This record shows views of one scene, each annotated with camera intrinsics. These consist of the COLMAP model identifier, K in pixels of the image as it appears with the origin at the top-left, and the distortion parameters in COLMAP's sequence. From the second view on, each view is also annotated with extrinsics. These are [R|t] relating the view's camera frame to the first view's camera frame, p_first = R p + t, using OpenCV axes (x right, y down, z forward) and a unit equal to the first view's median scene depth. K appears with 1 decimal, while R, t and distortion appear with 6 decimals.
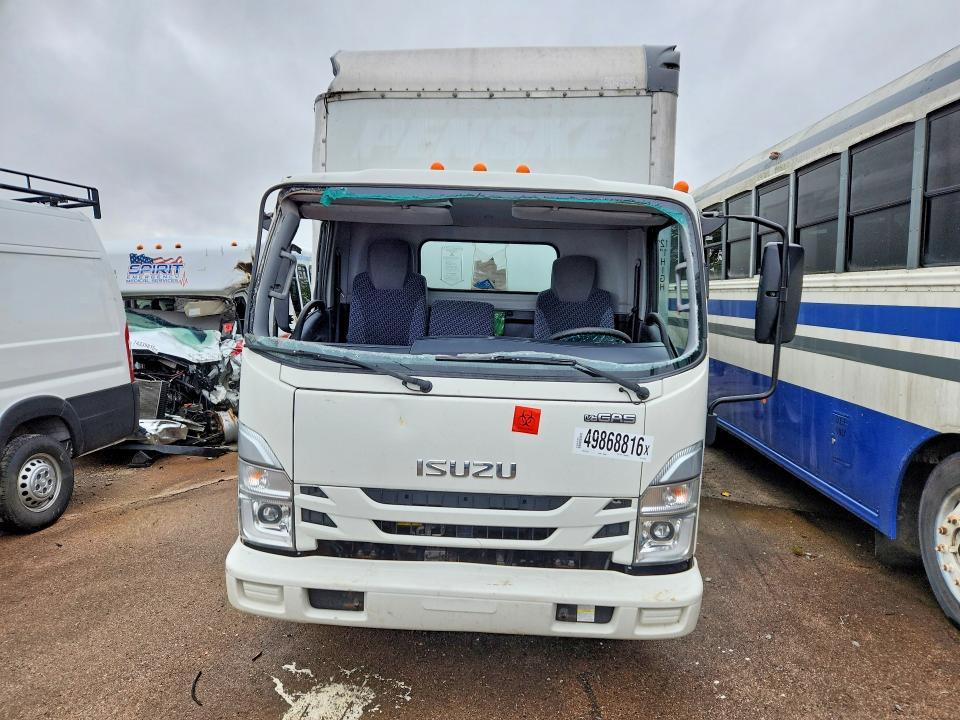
lens RADIAL K [[756.7, 0, 478.5], [0, 756.7, 362.9], [0, 0, 1]] dist [0.016206, 0.005253]
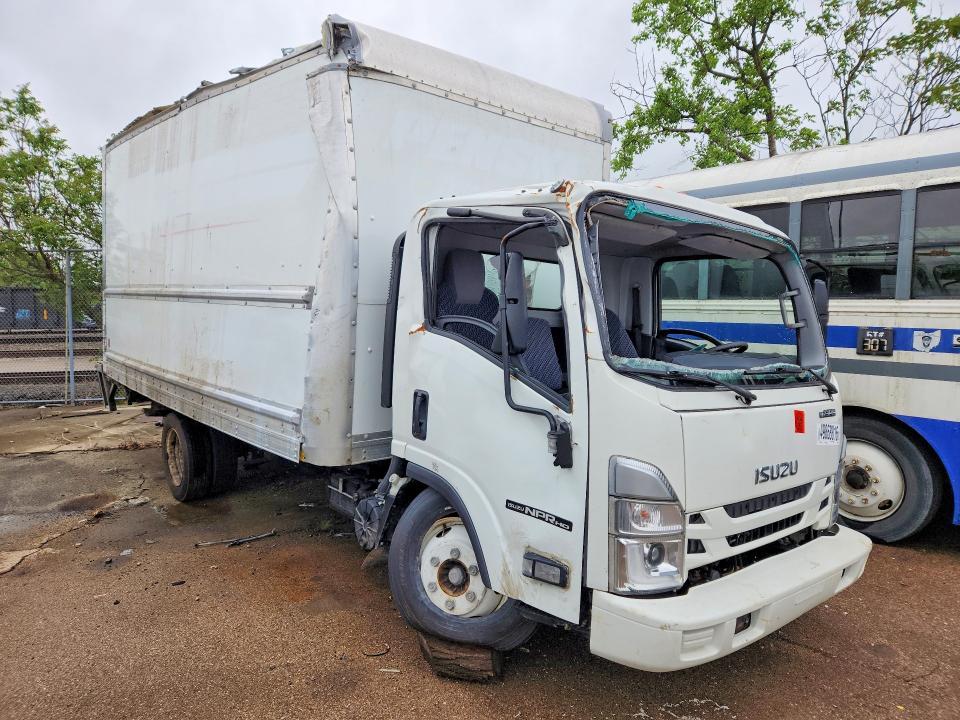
lens RADIAL K [[756.7, 0, 480.5], [0, 756.7, 357.6], [0, 0, 1]] dist [0.016206, 0.005253]
pose [[0.673041, -0.024748, 0.739191, -1.085158], [0.056087, 0.998270, -0.017646, -0.028361], [-0.737475, 0.053336, 0.673265, 0.550847]]
